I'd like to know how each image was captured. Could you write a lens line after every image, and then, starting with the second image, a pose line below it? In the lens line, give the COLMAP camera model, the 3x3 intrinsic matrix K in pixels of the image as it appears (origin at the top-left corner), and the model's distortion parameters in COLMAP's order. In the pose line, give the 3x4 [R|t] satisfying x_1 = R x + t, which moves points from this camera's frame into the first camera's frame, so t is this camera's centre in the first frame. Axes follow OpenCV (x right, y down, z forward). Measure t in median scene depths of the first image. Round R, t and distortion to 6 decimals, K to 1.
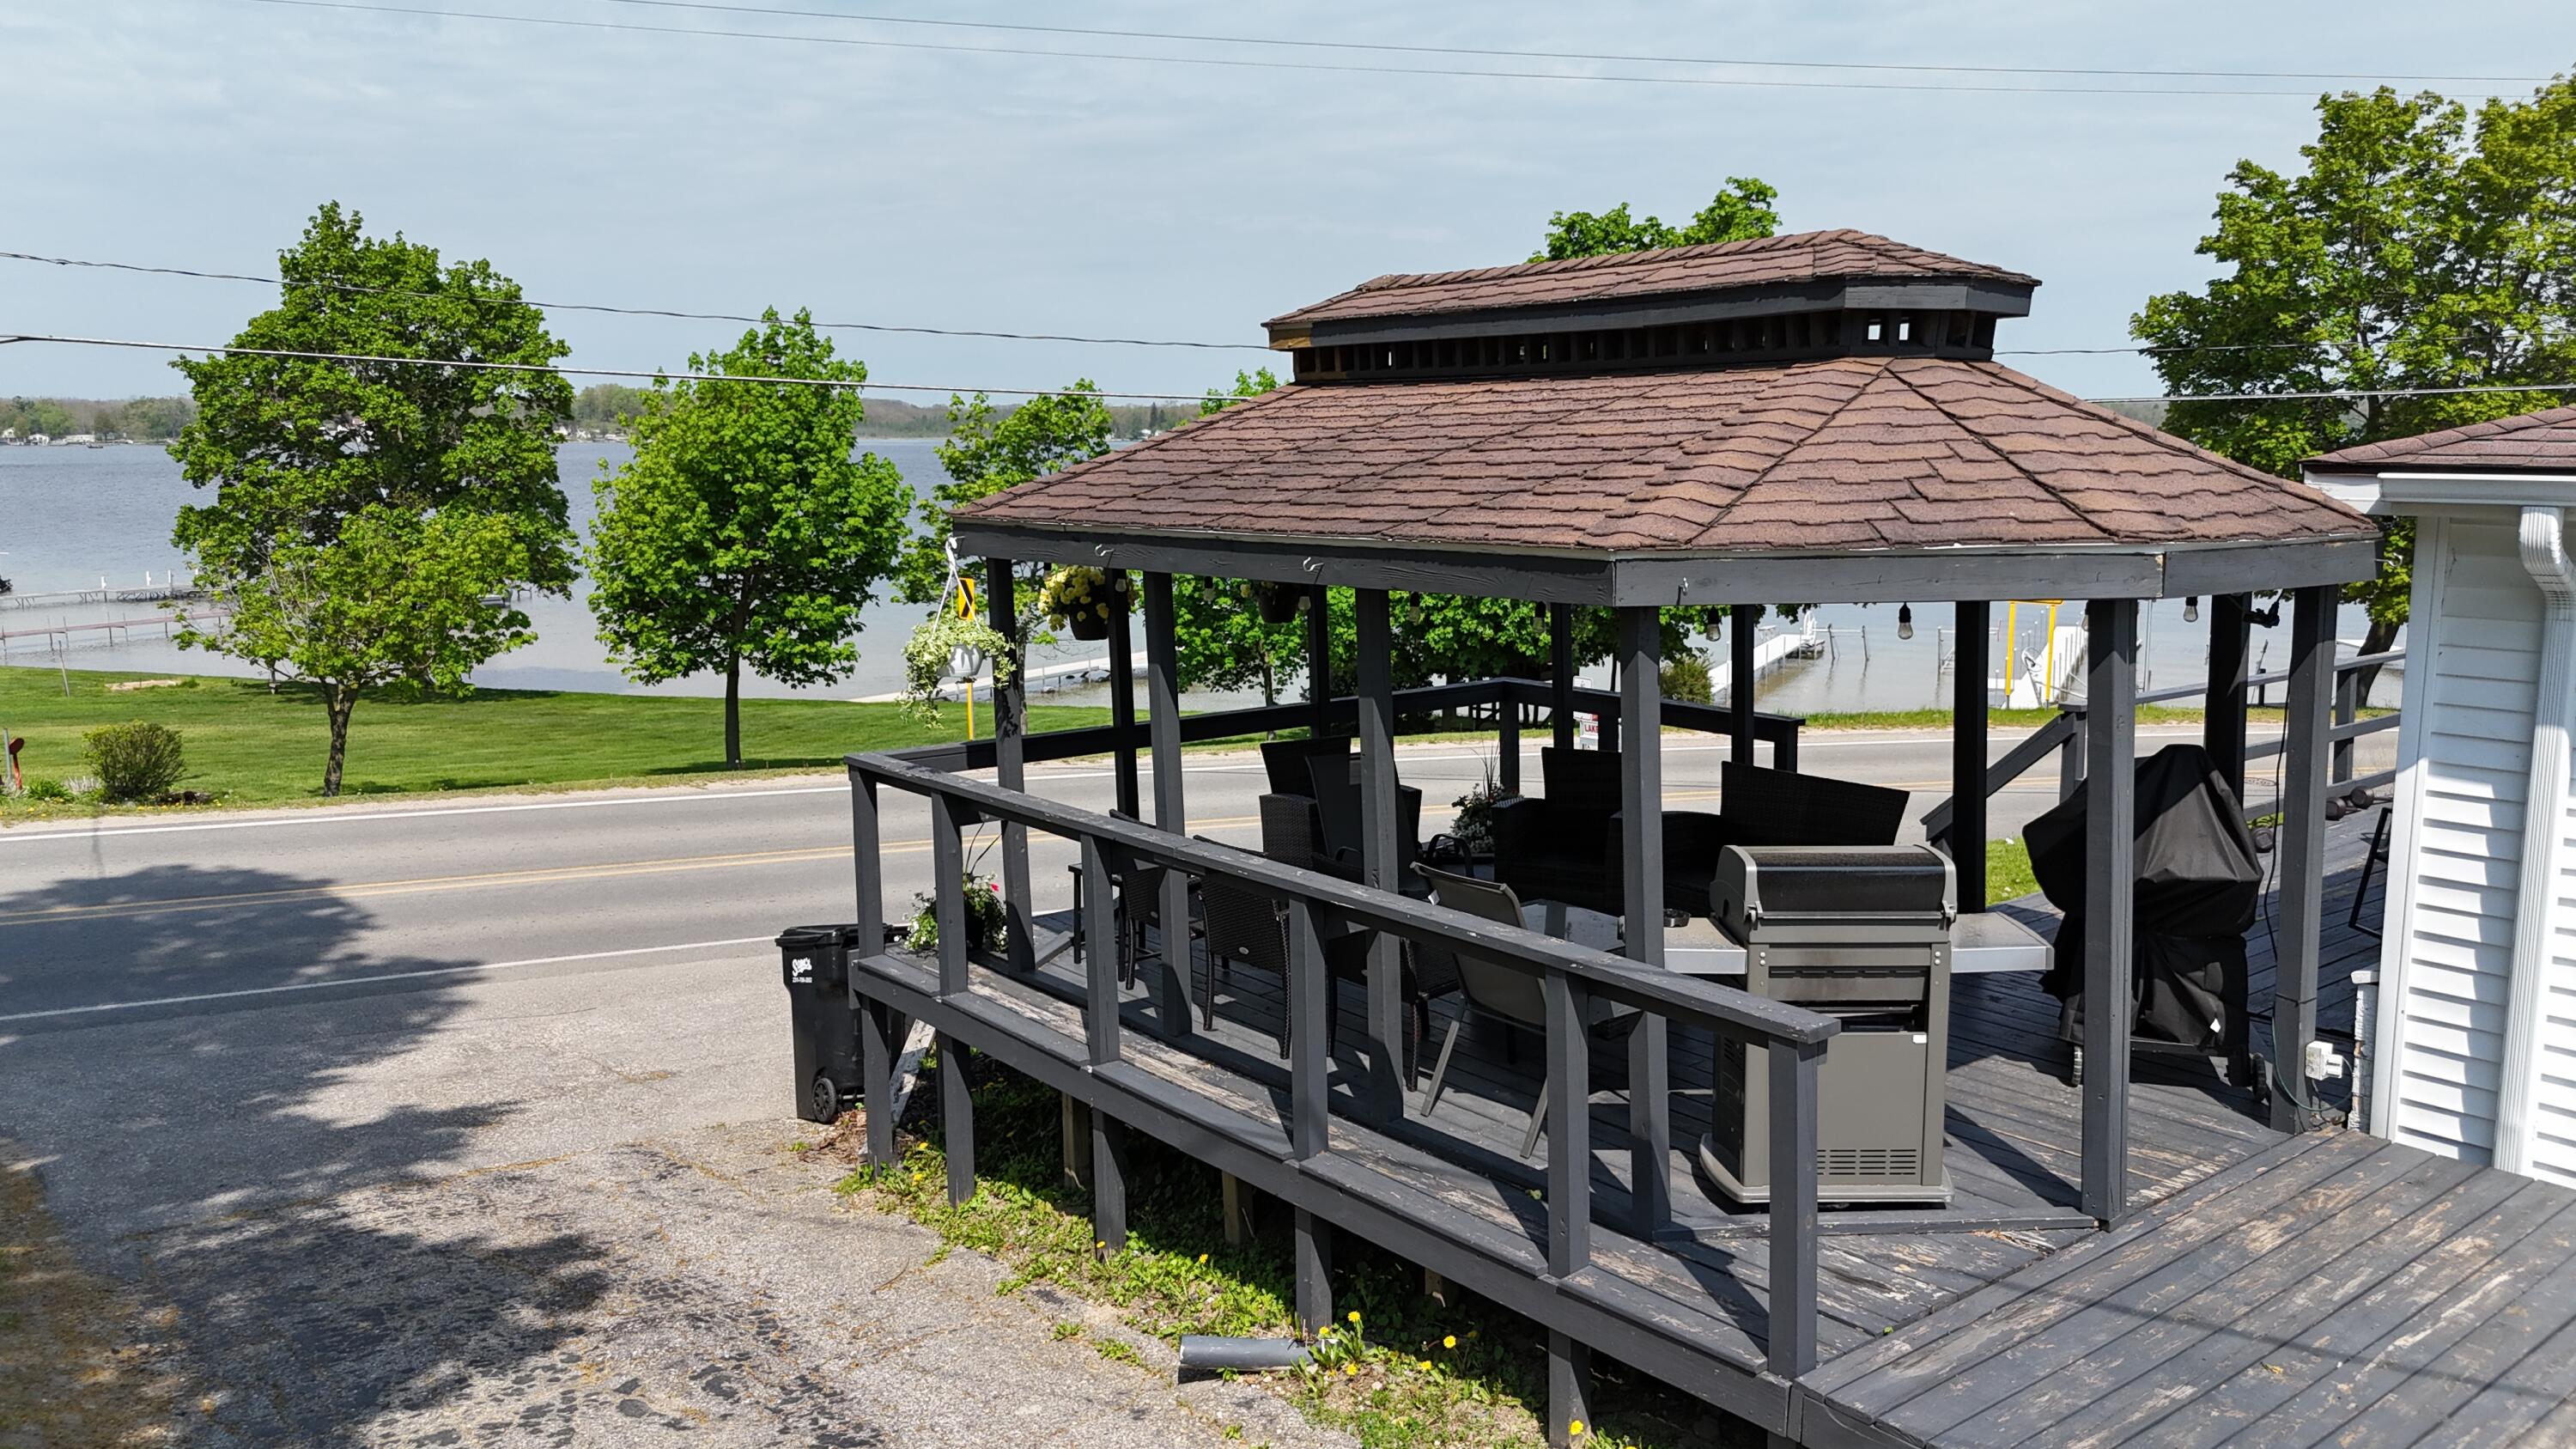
lens RADIAL K [[1904.1, 0, 1286.8], [0, 1904.1, 709.2], [0, 0, 1]] dist [0.049089, -0.041101]
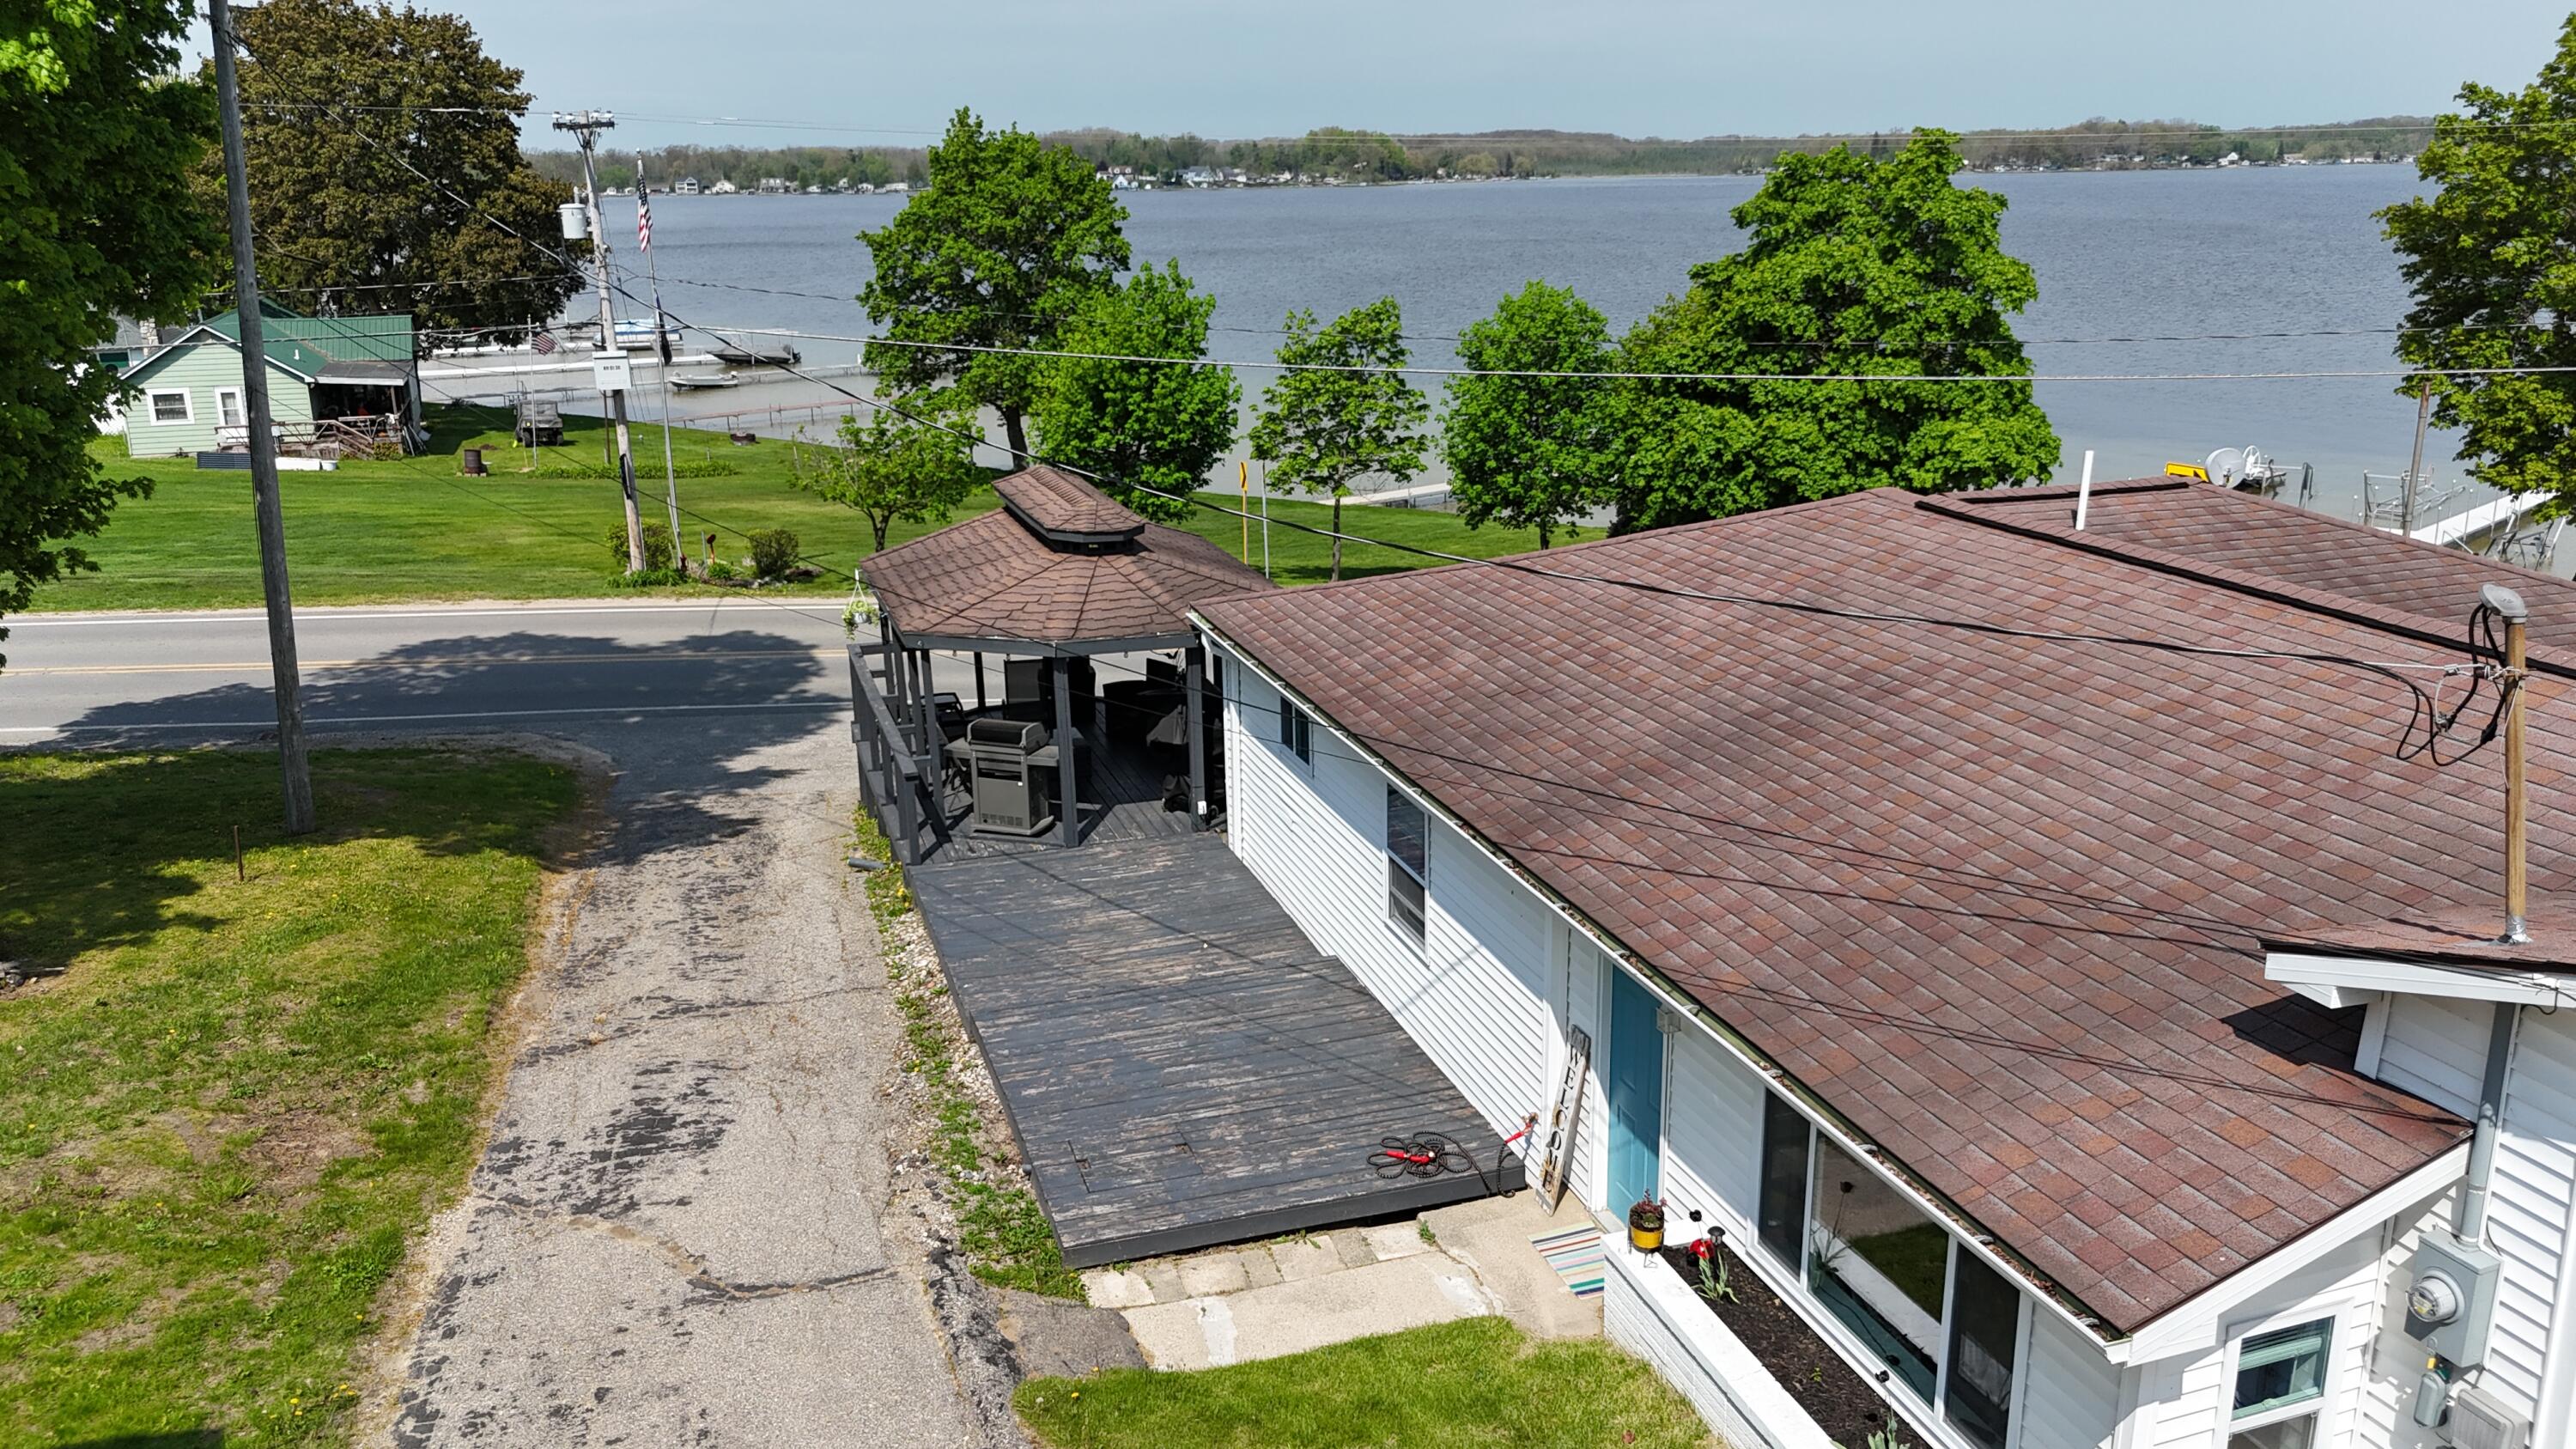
lens RADIAL K [[1904.1, 0, 1297.3], [0, 1904.1, 712.4], [0, 0, 1]] dist [0.049089, -0.041101]
pose [[0.936000, 0.088295, -0.340747, 0.378919], [-0.041264, 0.988878, 0.142890, -0.086558], [0.349574, -0.119685, 0.929233, -0.366363]]
